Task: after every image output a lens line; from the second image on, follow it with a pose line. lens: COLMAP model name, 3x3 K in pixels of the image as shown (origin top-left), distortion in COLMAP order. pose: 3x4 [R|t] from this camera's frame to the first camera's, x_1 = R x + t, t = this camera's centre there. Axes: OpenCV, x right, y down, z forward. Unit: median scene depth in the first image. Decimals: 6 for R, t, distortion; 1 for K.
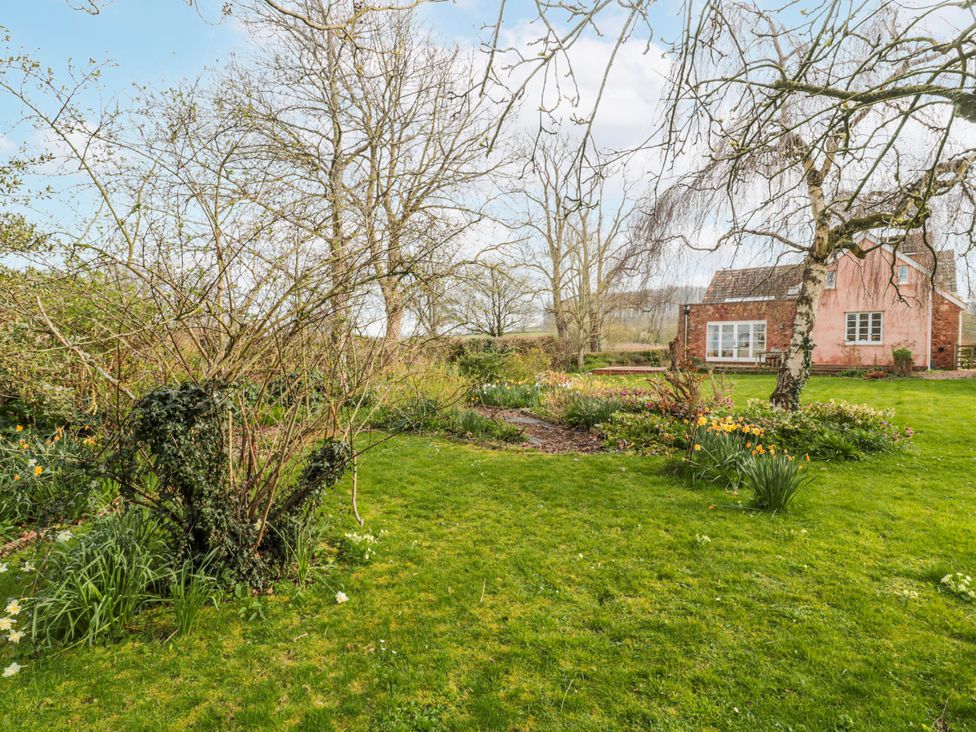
lens RADIAL K [[511.5, 0, 488.0], [0, 511.5, 366.0], [0, 0, 1]] dist [0.001114, -0.014481]
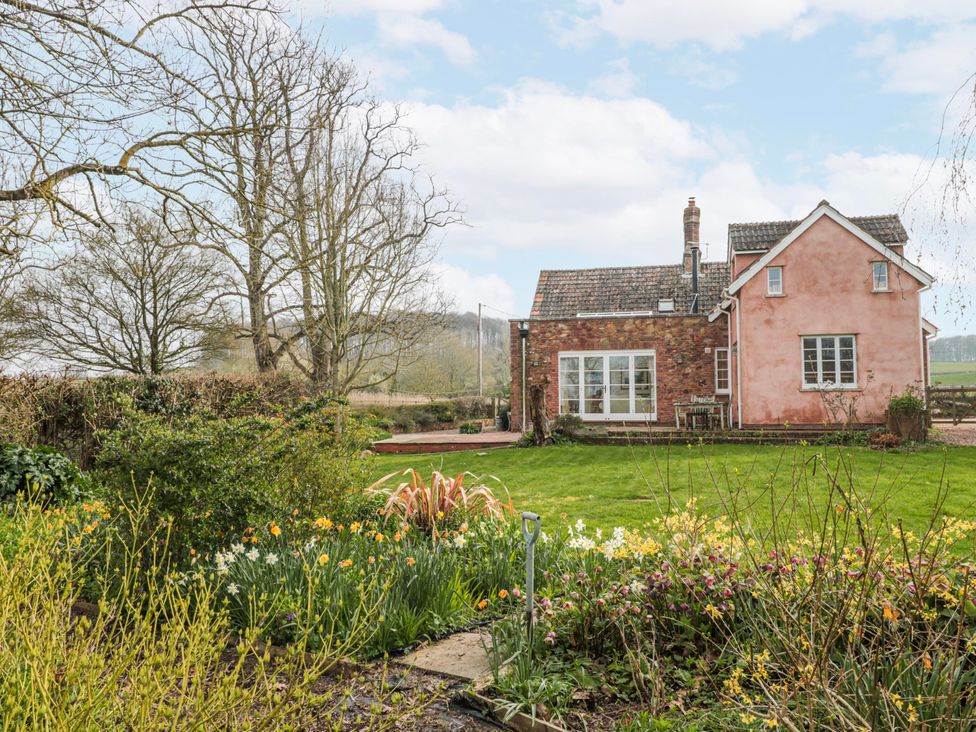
lens RADIAL K [[763.6, 0, 488.0], [0, 763.6, 366.0], [0, 0, 1]] dist [0.007317, 0.003687]
pose [[0.890154, 0.009890, 0.455553, -0.029019], [0.026334, 0.996977, -0.073100, -0.010285], [-0.454899, 0.077067, 0.887202, 0.289596]]
